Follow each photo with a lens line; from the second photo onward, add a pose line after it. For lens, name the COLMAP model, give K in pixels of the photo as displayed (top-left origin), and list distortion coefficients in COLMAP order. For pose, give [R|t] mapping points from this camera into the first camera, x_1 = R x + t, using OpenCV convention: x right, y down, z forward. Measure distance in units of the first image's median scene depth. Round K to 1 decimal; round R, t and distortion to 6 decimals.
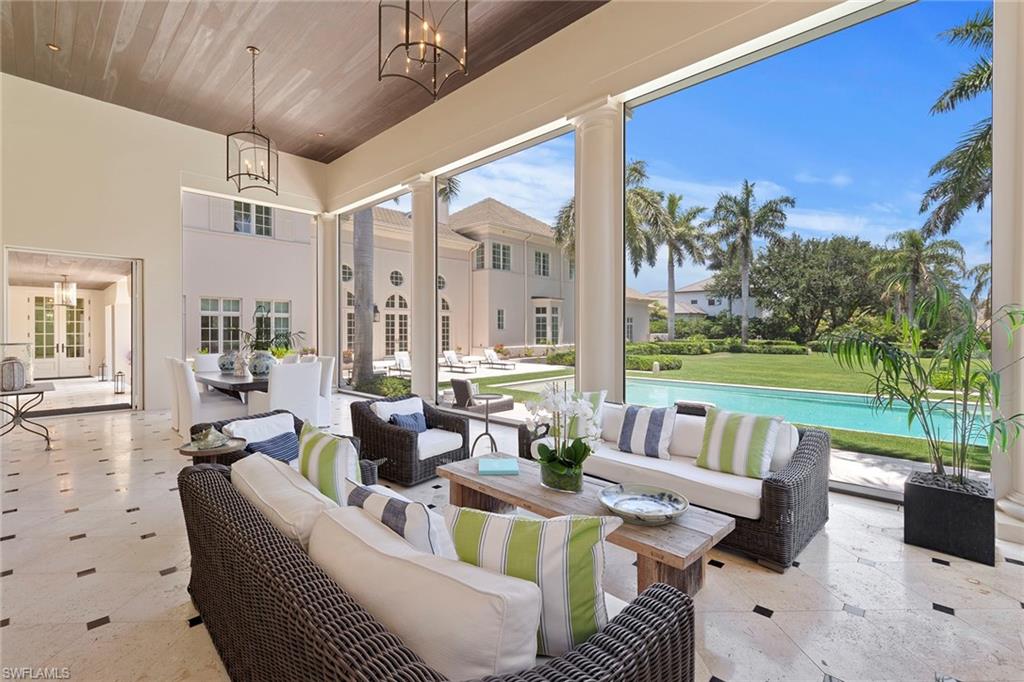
lens RADIAL K [[442.3, 0, 514.3], [0, 442.3, 334.2], [0, 0, 1]] dist [0.000559, 0.000095]
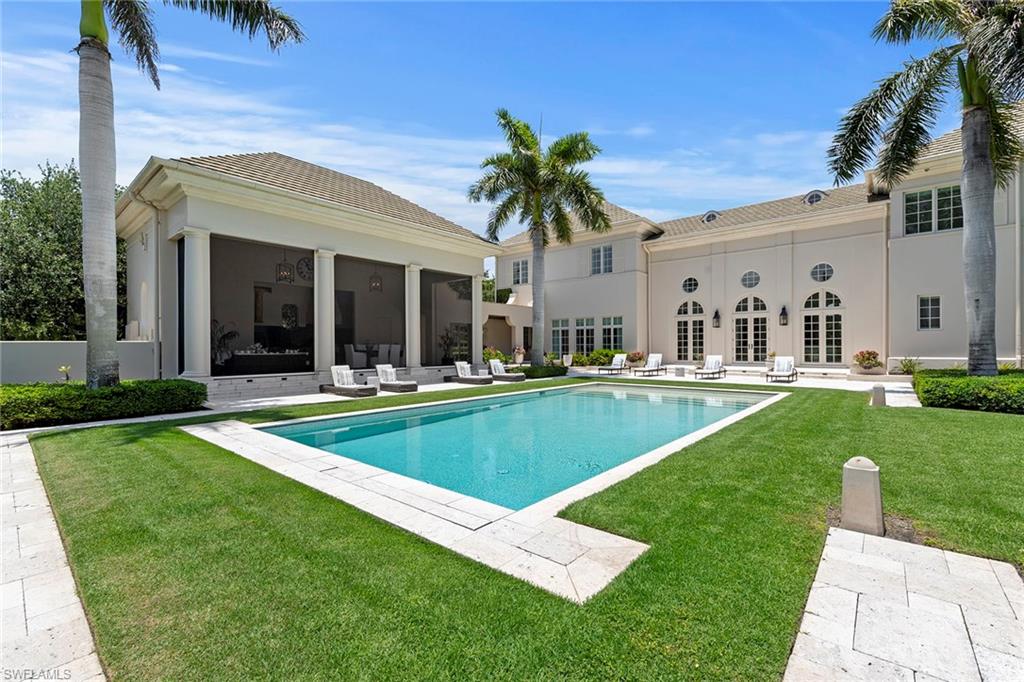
lens RADIAL K [[438.5, 0, 510.1], [0, 438.5, 346.3], [0, 0, 1]] dist [0.002592, 0.000314]
pose [[0.039634, -0.000604, -0.999214, 0.558252], [-0.000457, 1.000000, -0.000623, 0.013762], [0.999214, 0.000482, 0.039634, 0.395008]]
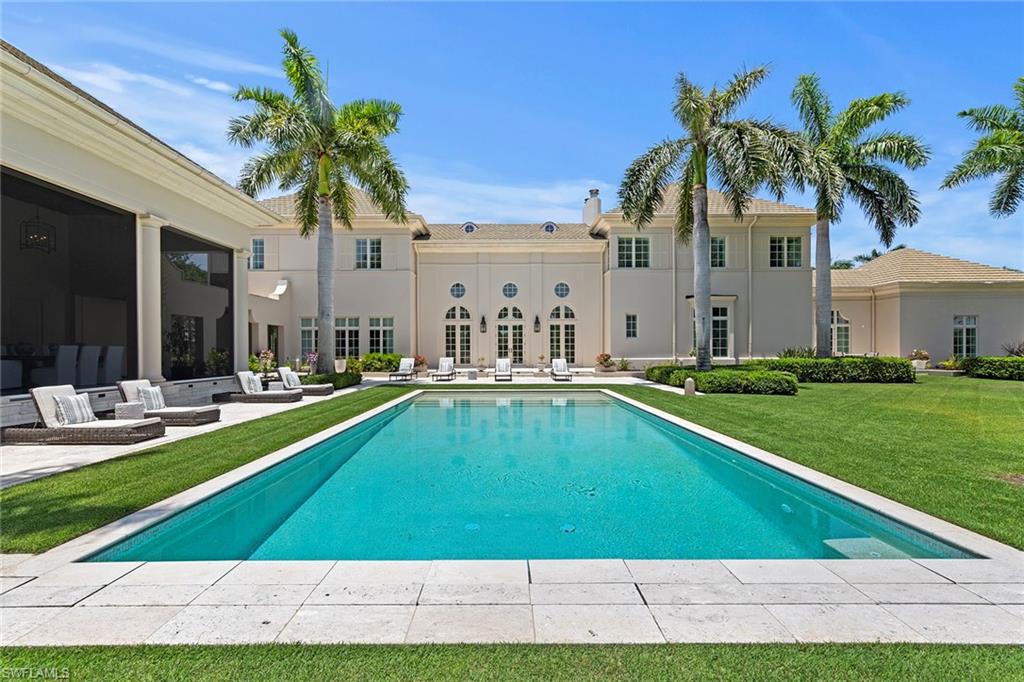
lens RADIAL K [[437.6, 0, 511.4], [0, 437.6, 352.2], [0, 0, 1]] dist [0.001831, 0.000419]
pose [[0.684305, 0.002995, -0.729189, 0.428244], [-0.001114, 0.999995, 0.003061, 0.014699], [0.729195, -0.001282, 0.684305, 0.253973]]
